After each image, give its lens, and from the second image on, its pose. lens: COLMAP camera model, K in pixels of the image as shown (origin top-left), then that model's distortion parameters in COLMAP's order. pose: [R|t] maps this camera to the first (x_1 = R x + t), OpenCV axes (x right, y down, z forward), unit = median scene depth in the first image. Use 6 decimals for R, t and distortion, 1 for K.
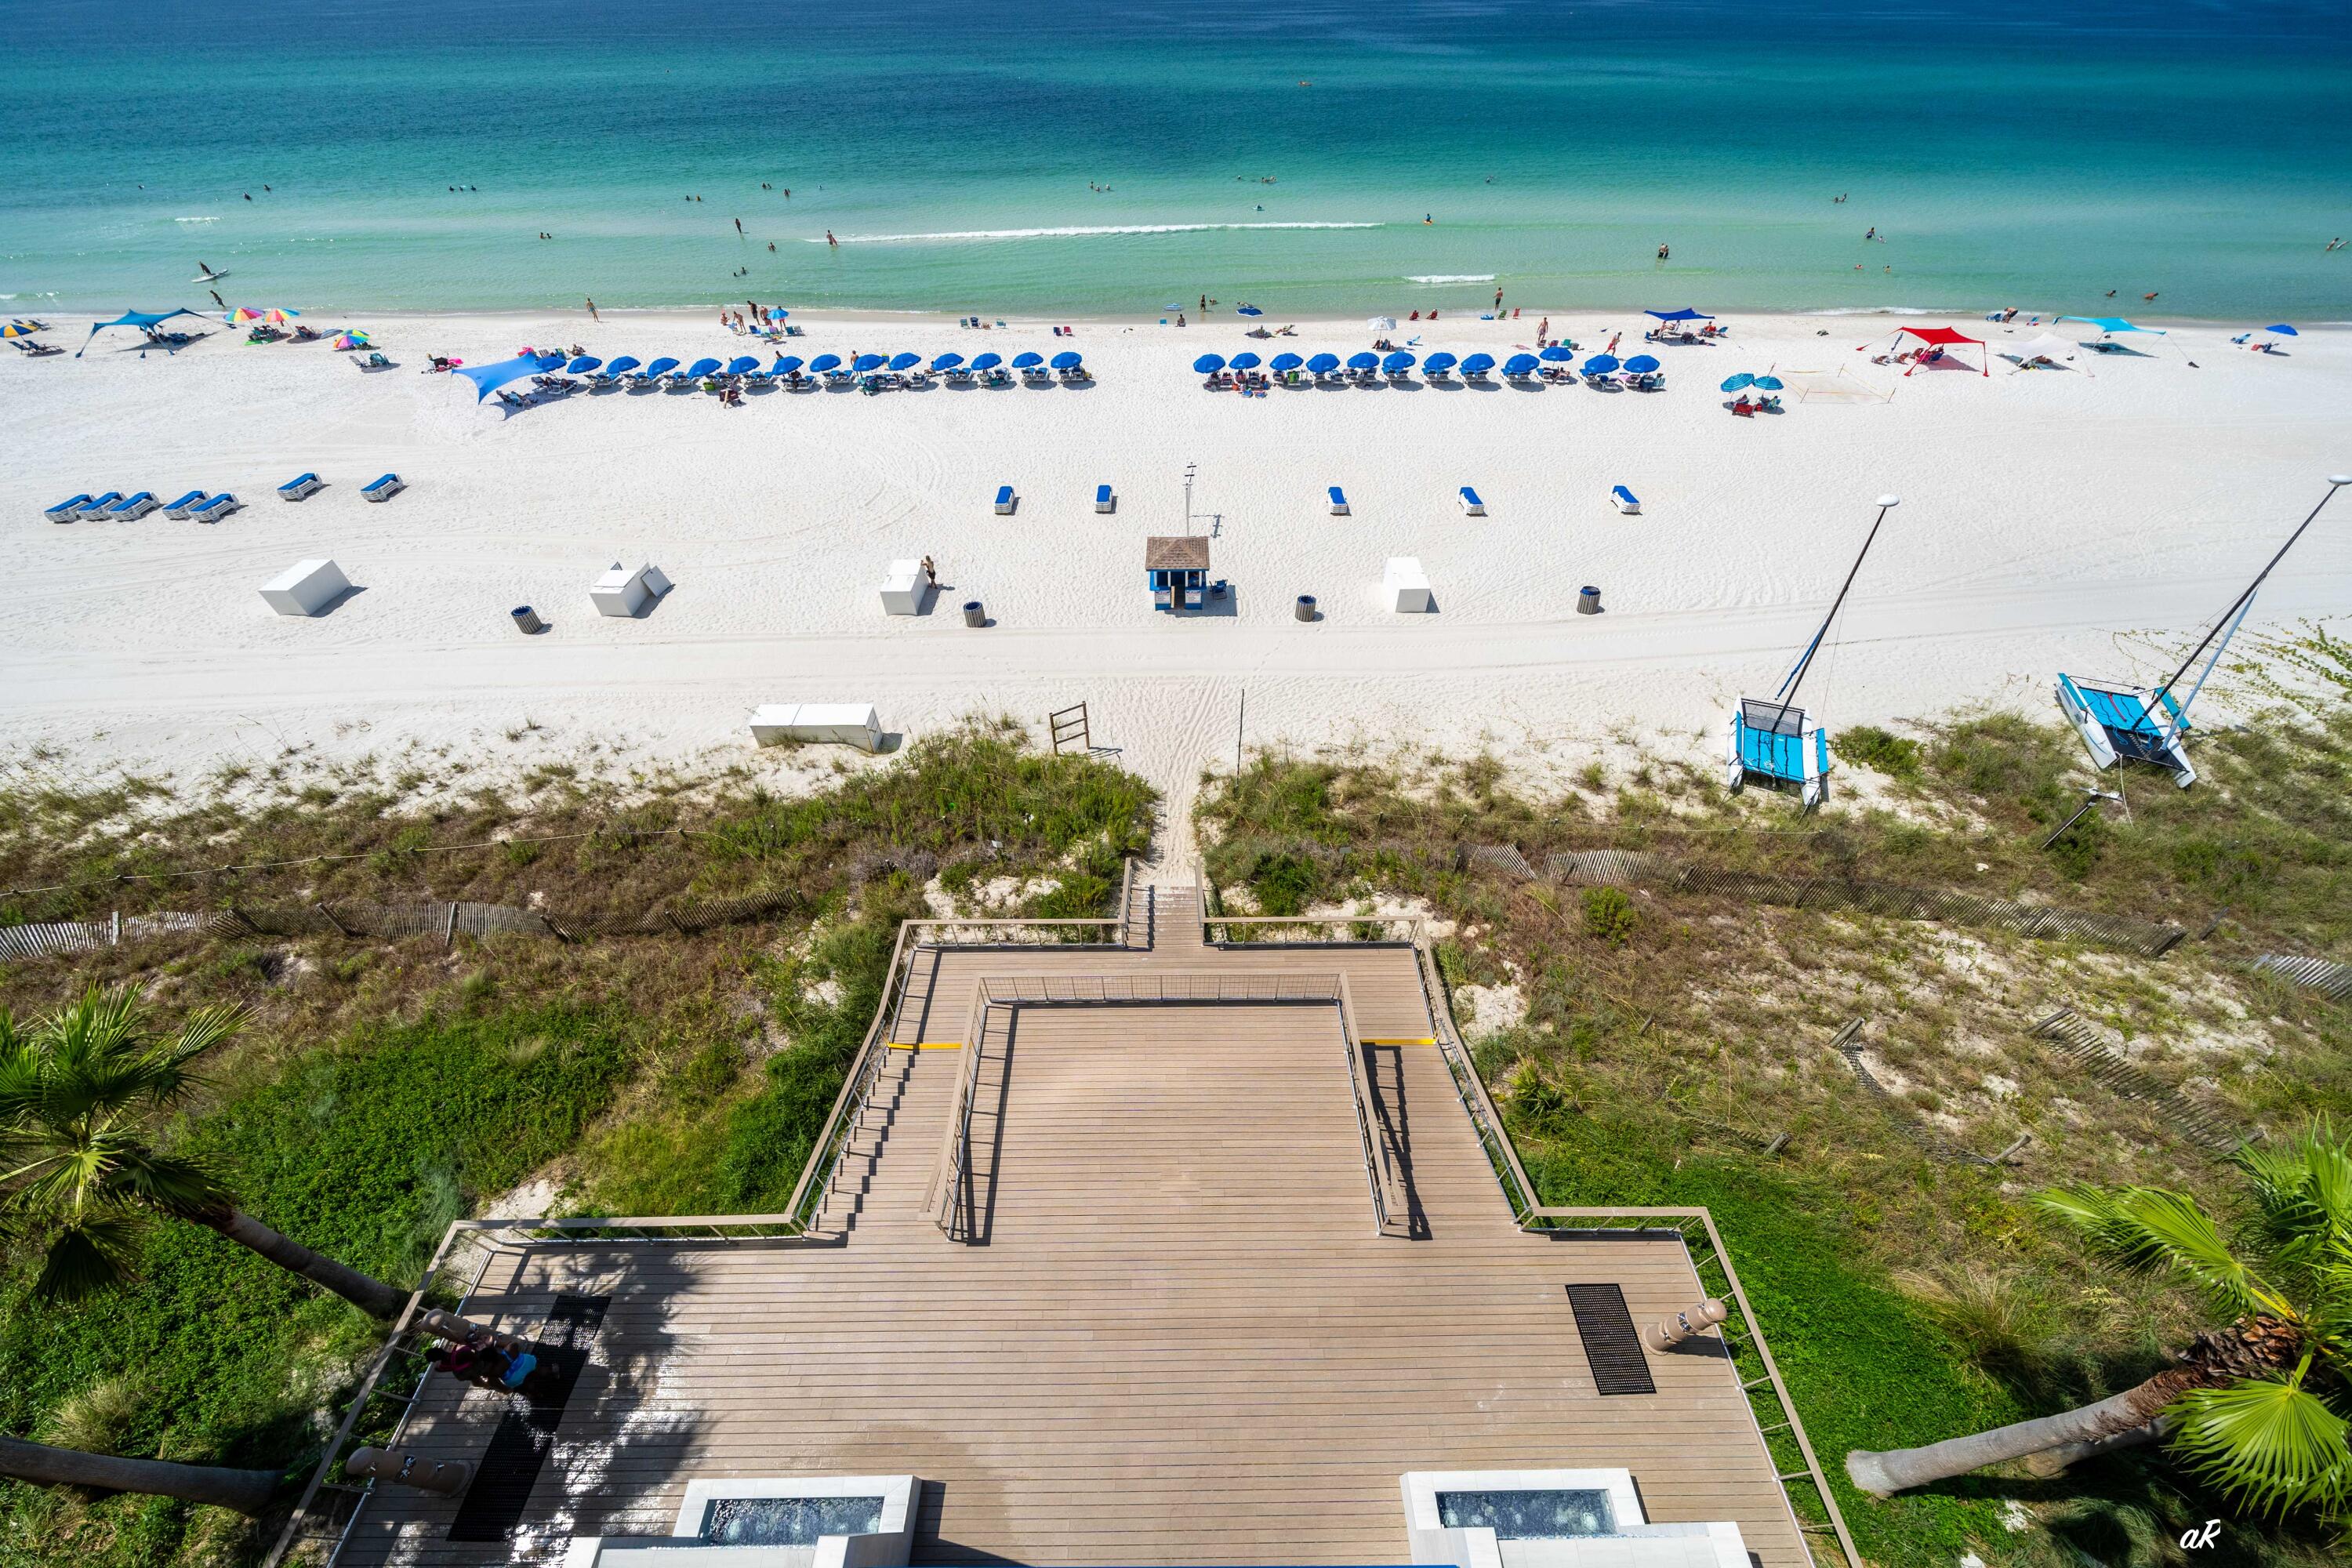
lens RADIAL K [[839.2, 0, 1176.0], [0, 839.2, 784.0], [0, 0, 1]] dist [-0.005333, -0.000399]
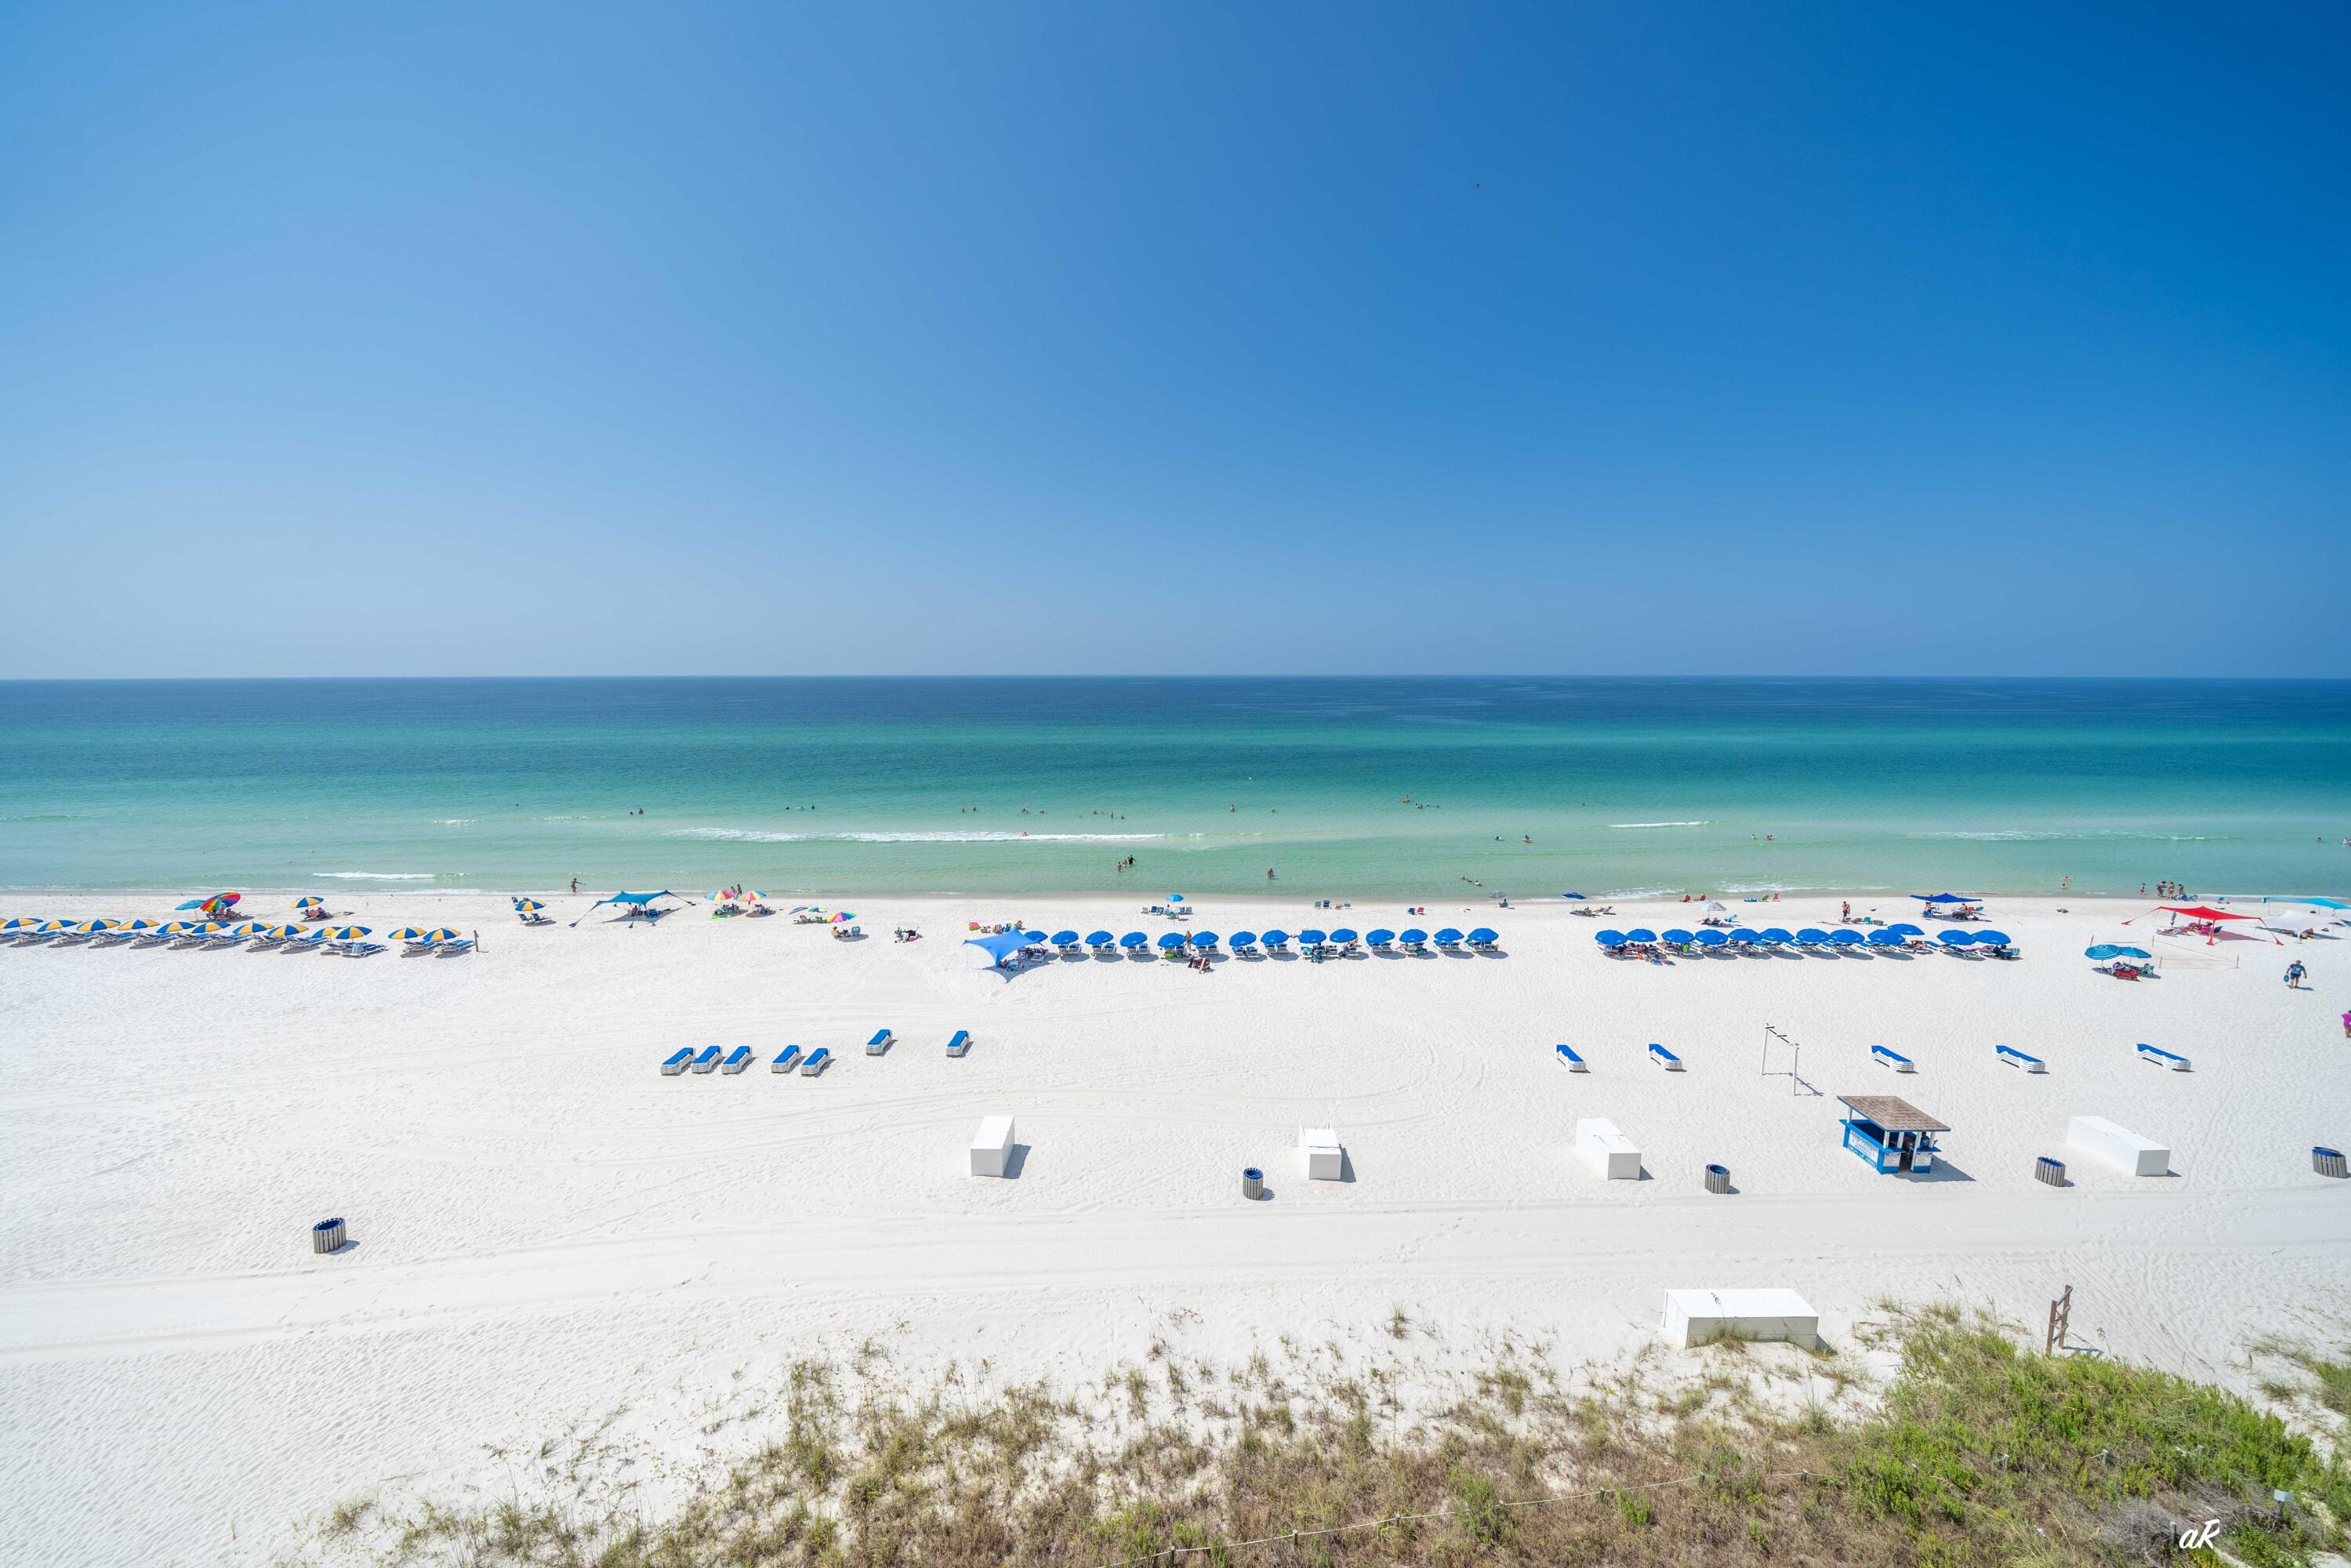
lens RADIAL K [[819.9, 0, 1167.5], [0, 819.9, 791.5], [0, 0, 1]] dist [-0.003965, -0.000254]
pose [[0.999968, 0.000008, -0.008047, -1.093125], [-0.004807, 0.802565, -0.596545, 0.000941], [0.006453, 0.596565, 0.802539, -0.008610]]
